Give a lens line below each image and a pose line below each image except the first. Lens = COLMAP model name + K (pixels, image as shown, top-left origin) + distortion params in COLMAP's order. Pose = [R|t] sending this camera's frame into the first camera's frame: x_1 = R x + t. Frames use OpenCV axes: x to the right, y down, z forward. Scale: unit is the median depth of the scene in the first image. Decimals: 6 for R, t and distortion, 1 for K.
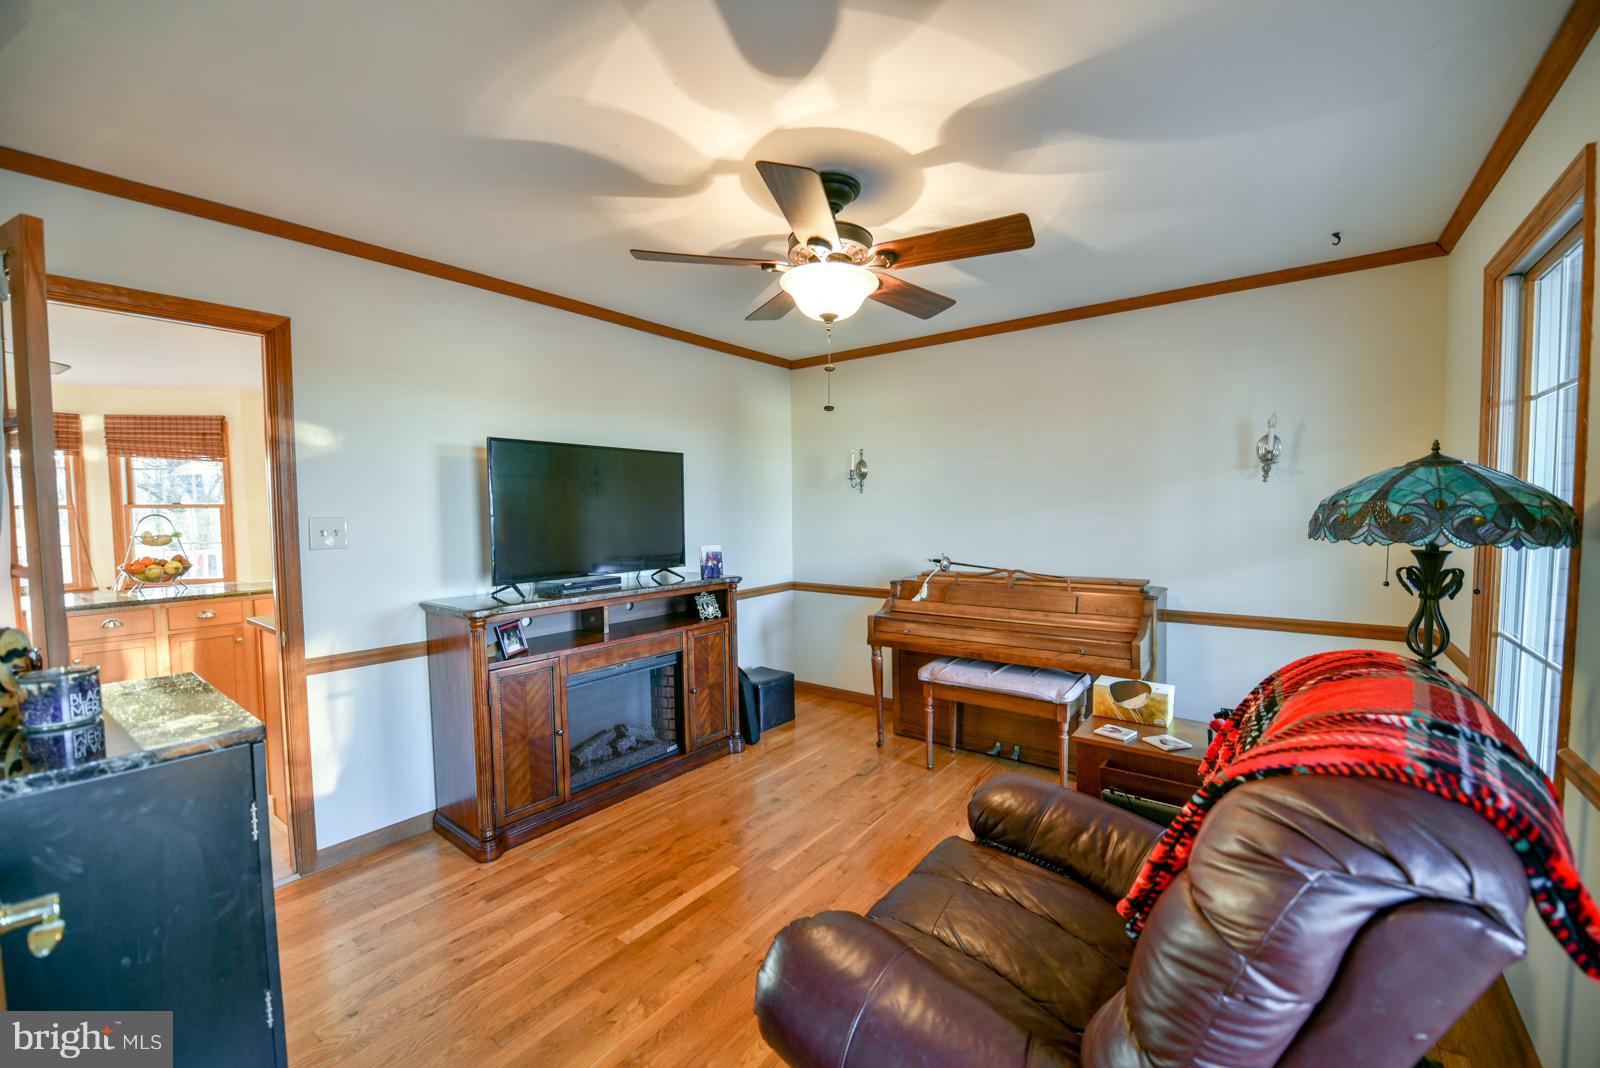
lens RADIAL K [[637.9, 0, 810.1], [0, 637.9, 536.3], [0, 0, 1]] dist [-0.003603, -0.000288]
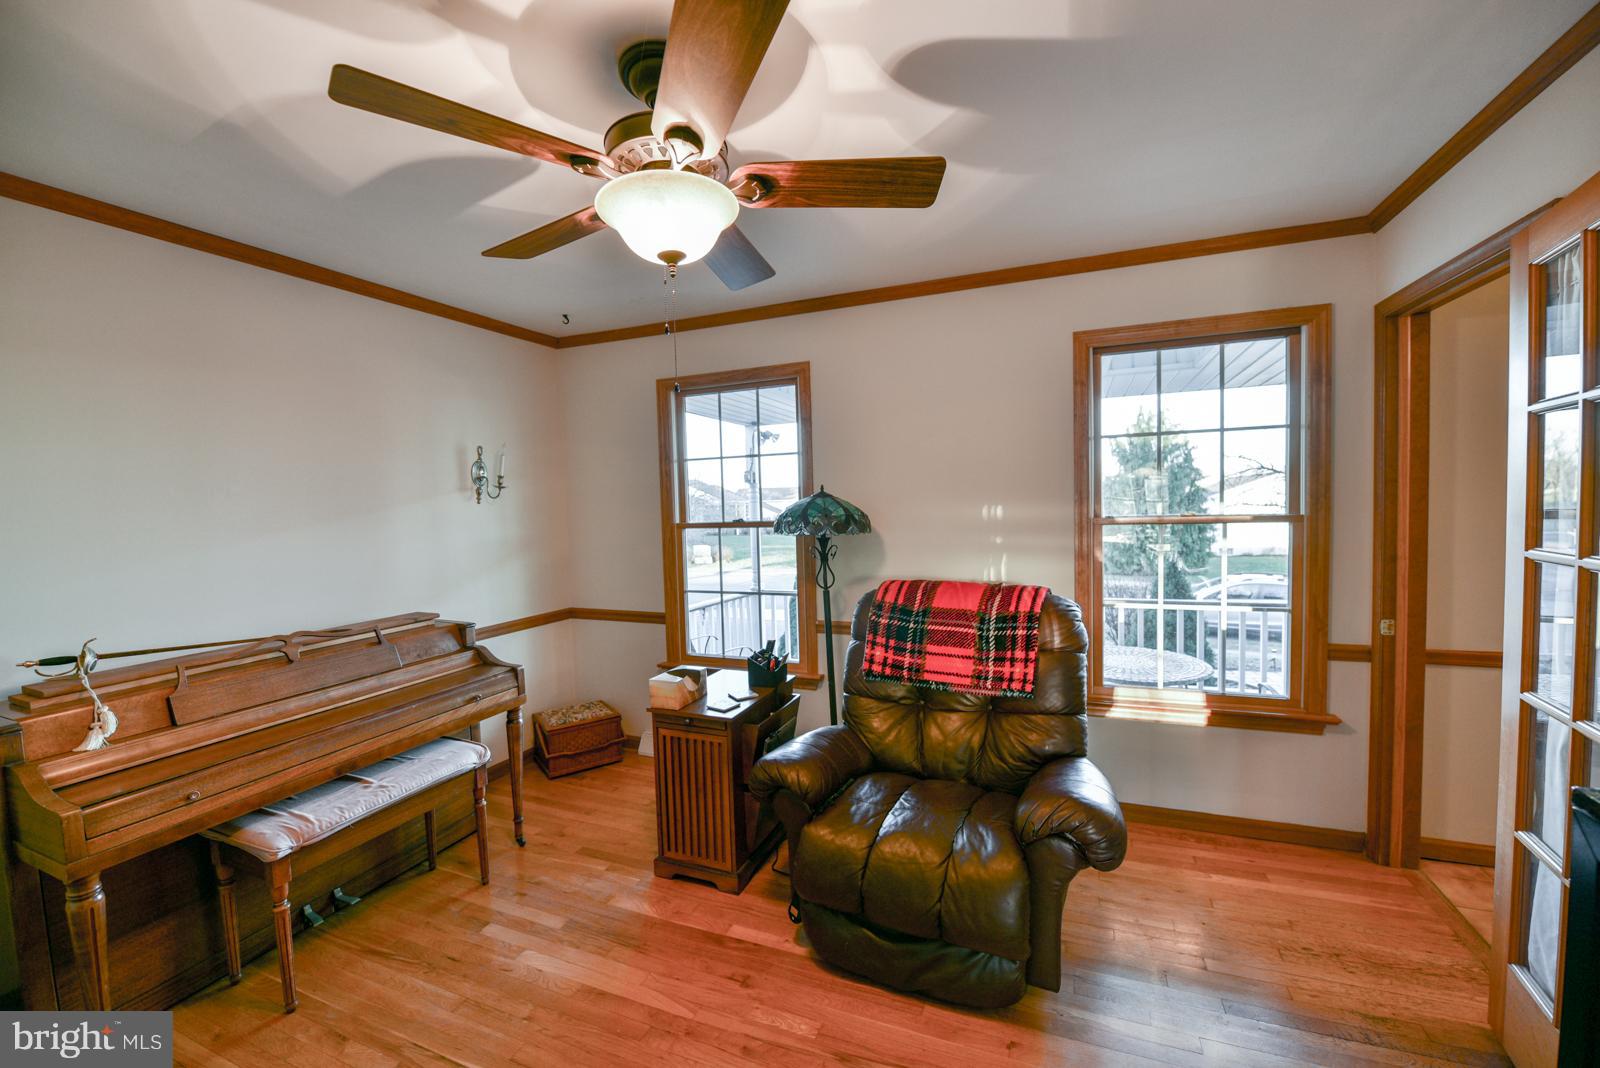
lens RADIAL K [[637.9, 0, 807.3], [0, 637.9, 541.7], [0, 0, 1]] dist [-0.003603, -0.000288]
pose [[-0.245734, -0.037694, 0.968604, -0.476899], [0.075138, 0.995496, 0.057803, -0.041665], [-0.966421, 0.086983, -0.241795, 0.718925]]
